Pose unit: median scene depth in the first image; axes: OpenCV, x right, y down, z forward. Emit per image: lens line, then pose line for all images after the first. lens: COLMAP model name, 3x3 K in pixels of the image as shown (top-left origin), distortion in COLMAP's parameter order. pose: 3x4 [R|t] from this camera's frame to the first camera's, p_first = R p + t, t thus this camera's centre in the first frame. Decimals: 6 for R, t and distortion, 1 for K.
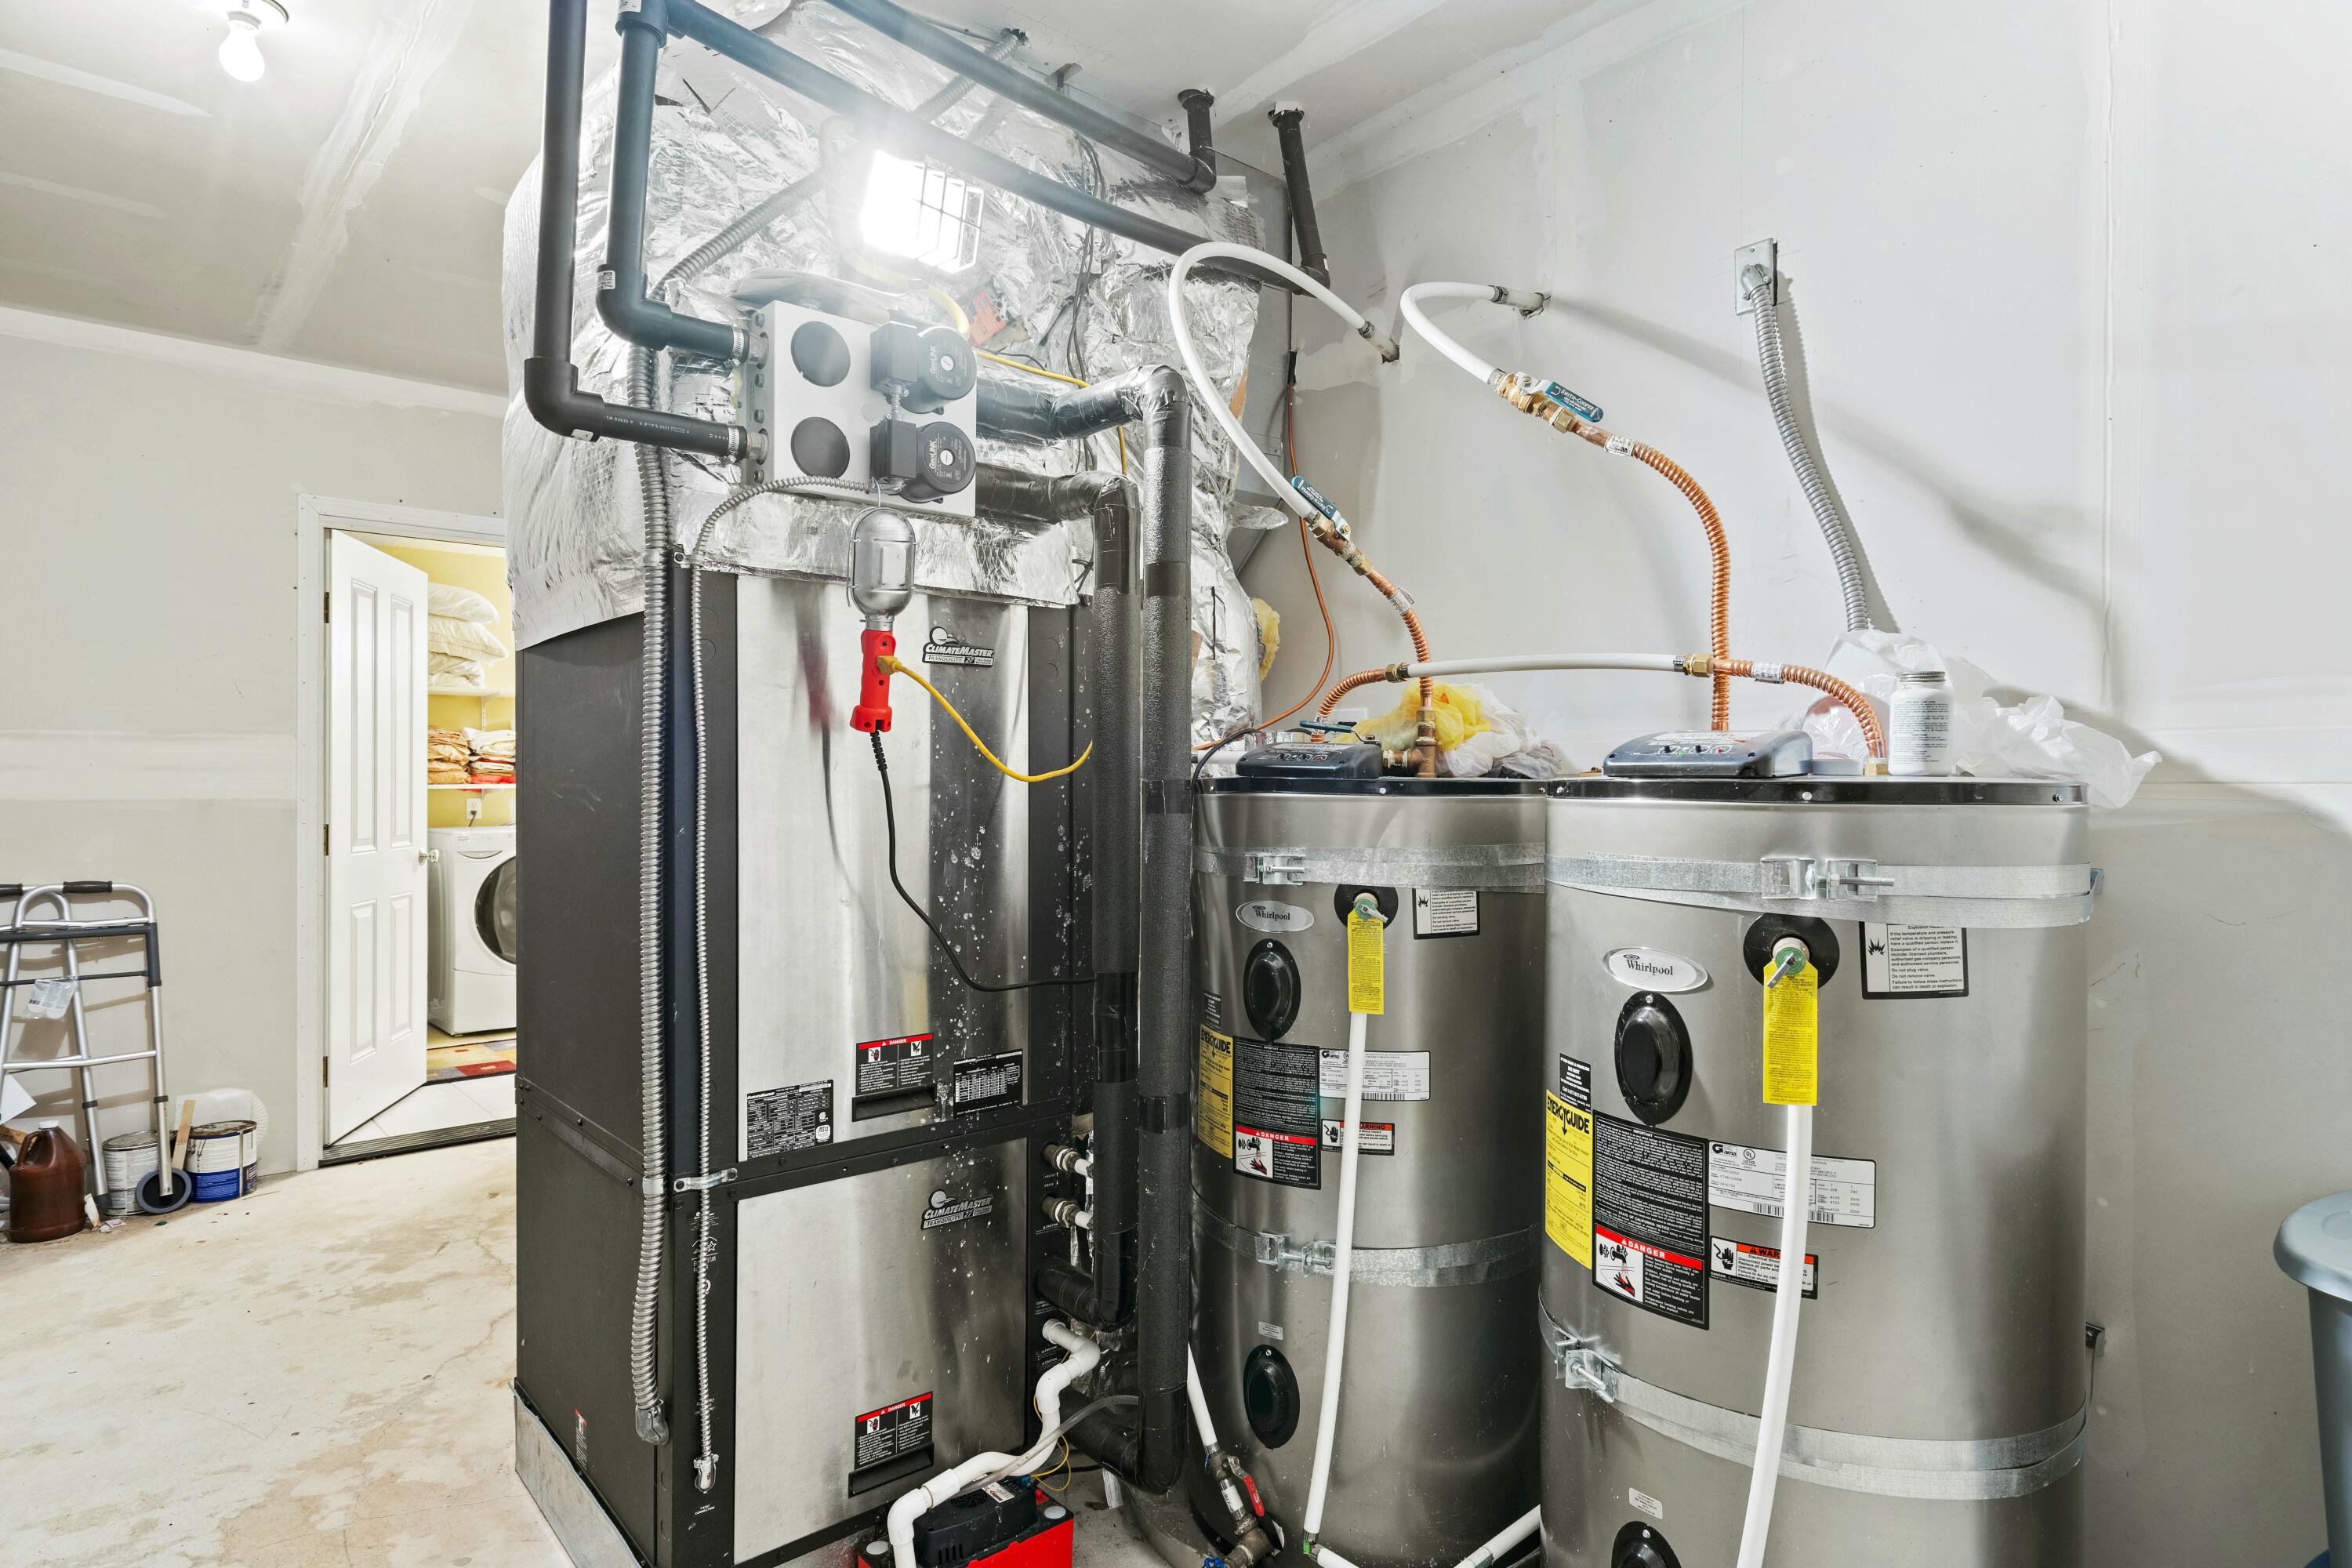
lens RADIAL K [[1278.6, 0, 1178.3], [0, 1278.6, 786.6], [0, 0, 1]] dist [0.002343, 0.000186]
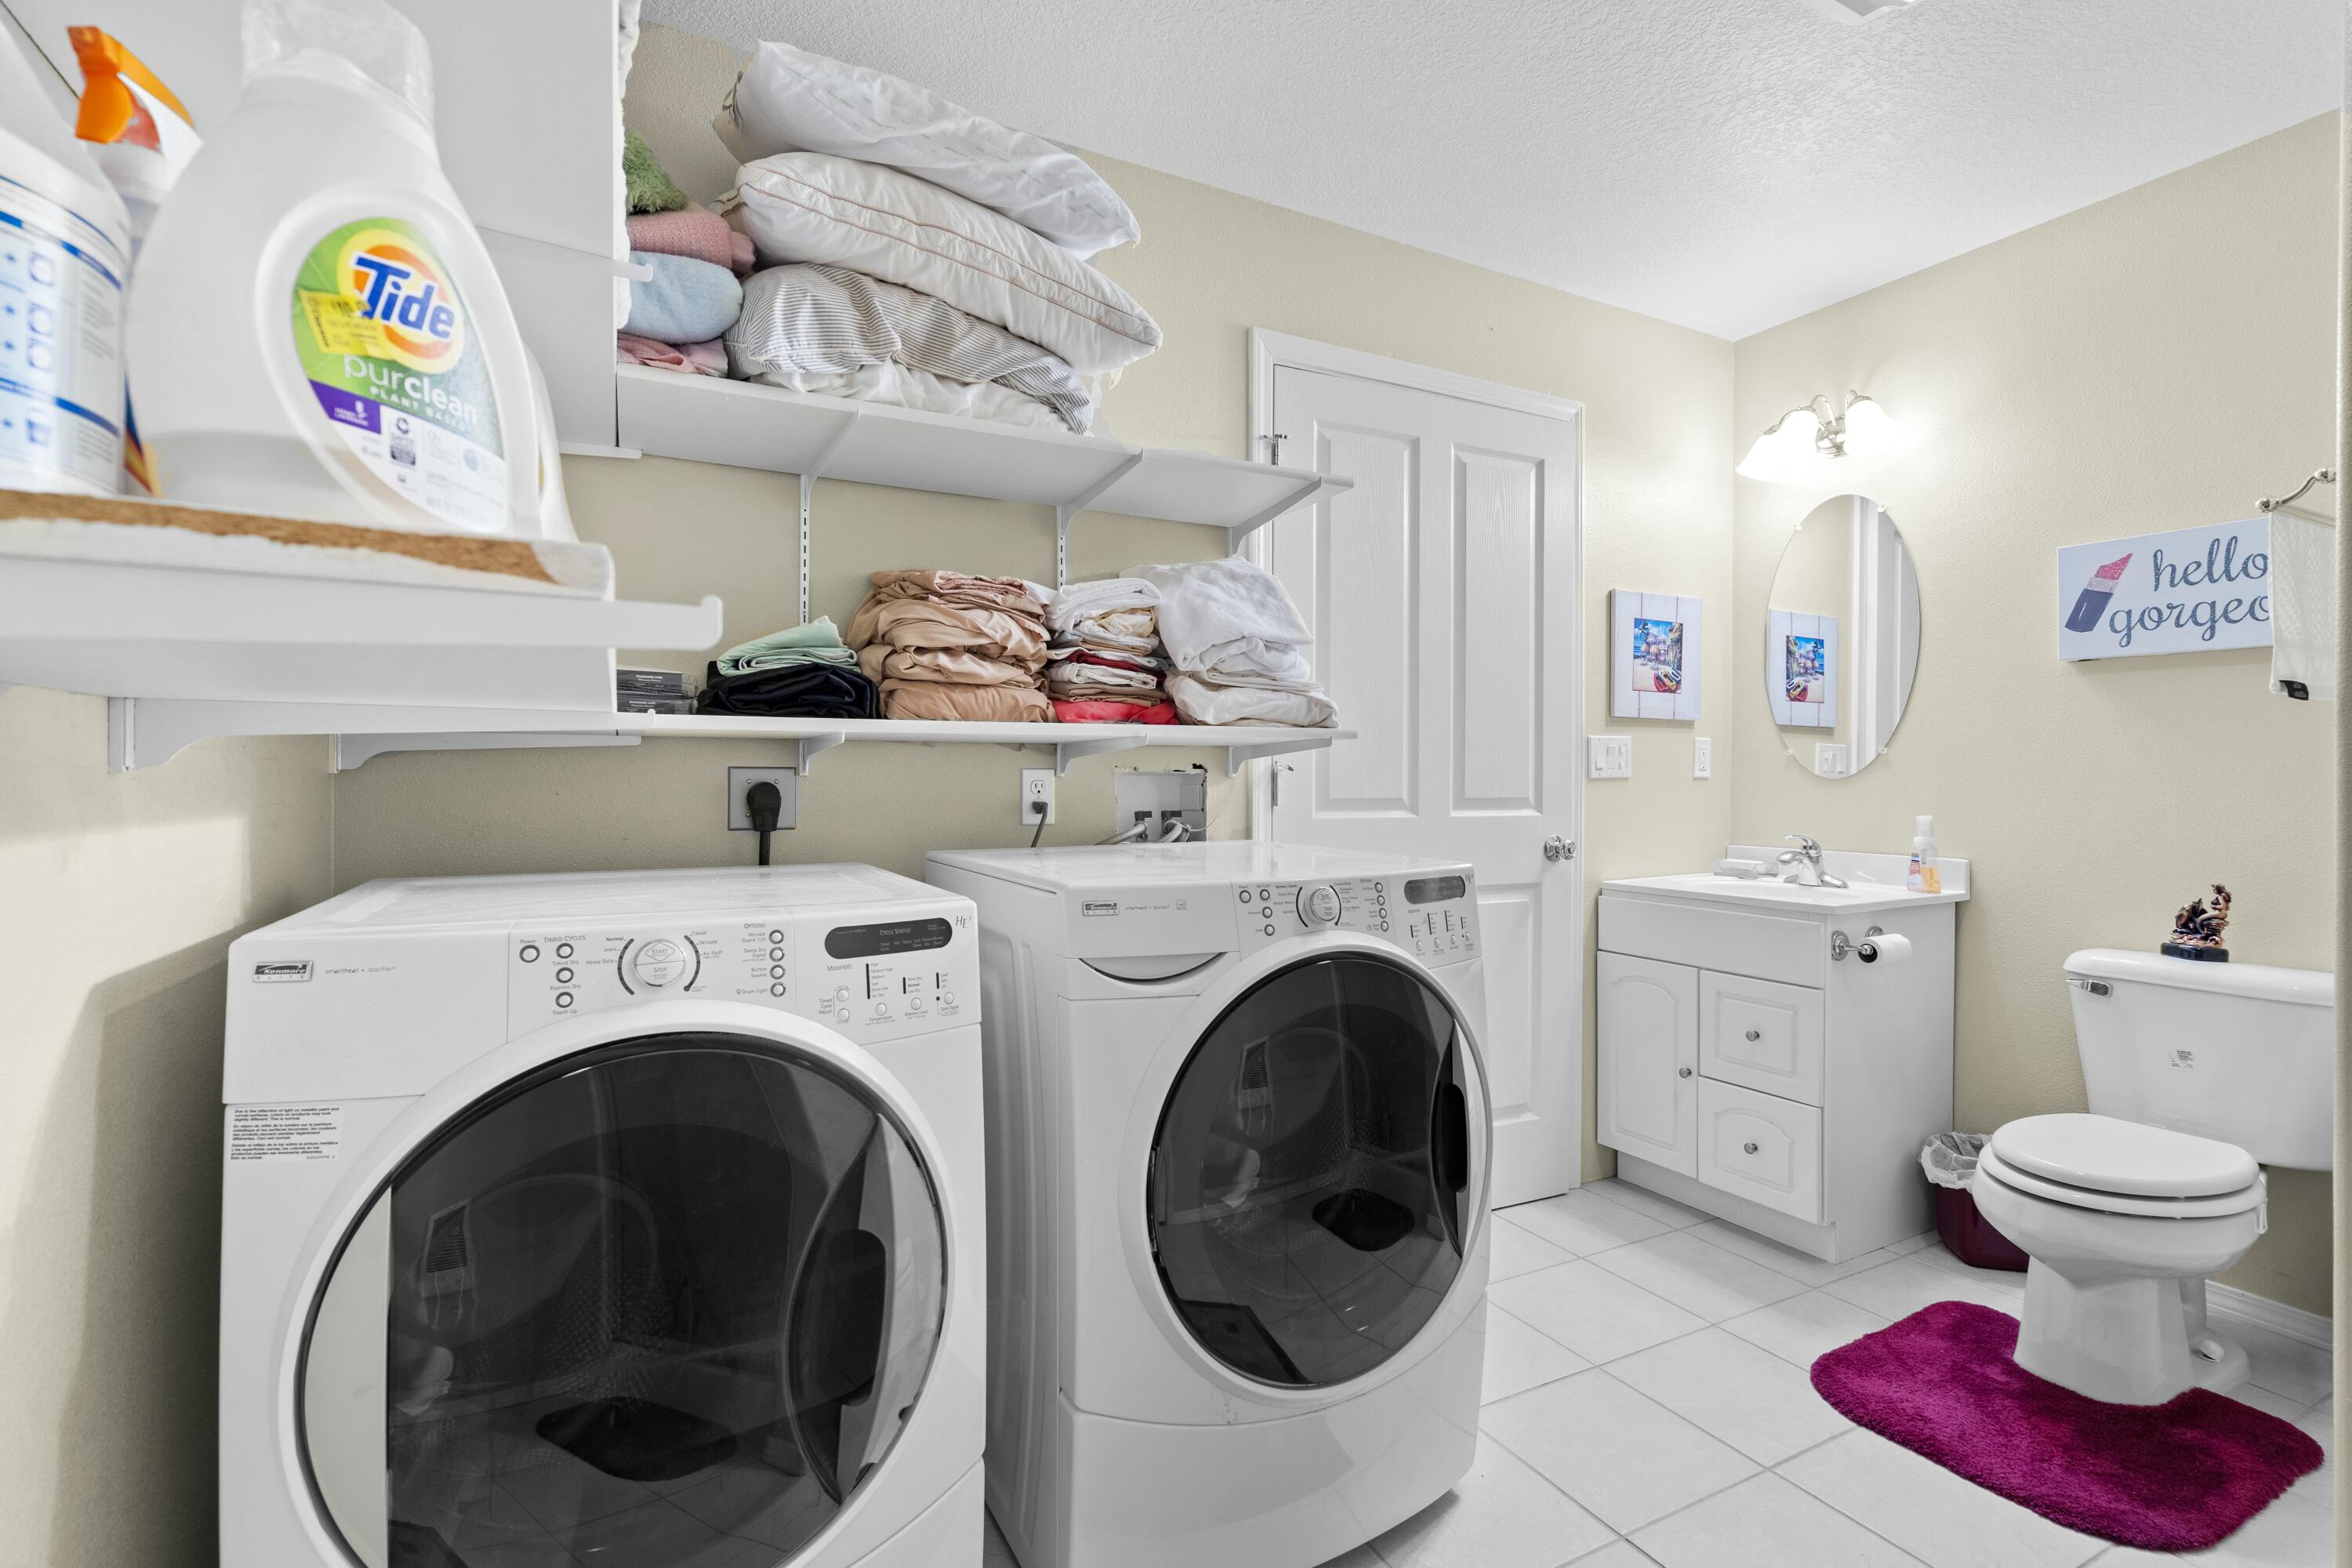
lens RADIAL K [[1083.1, 0, 1176.6], [0, 1083.1, 778.3], [0, 0, 1]] dist [0.001296, 0.000097]
pose [[0.970590, -0.000119, -0.240738, -0.448081], [-0.001889, 0.999965, -0.008111, 0.014919], [0.240731, 0.008327, 0.970556, 0.719039]]
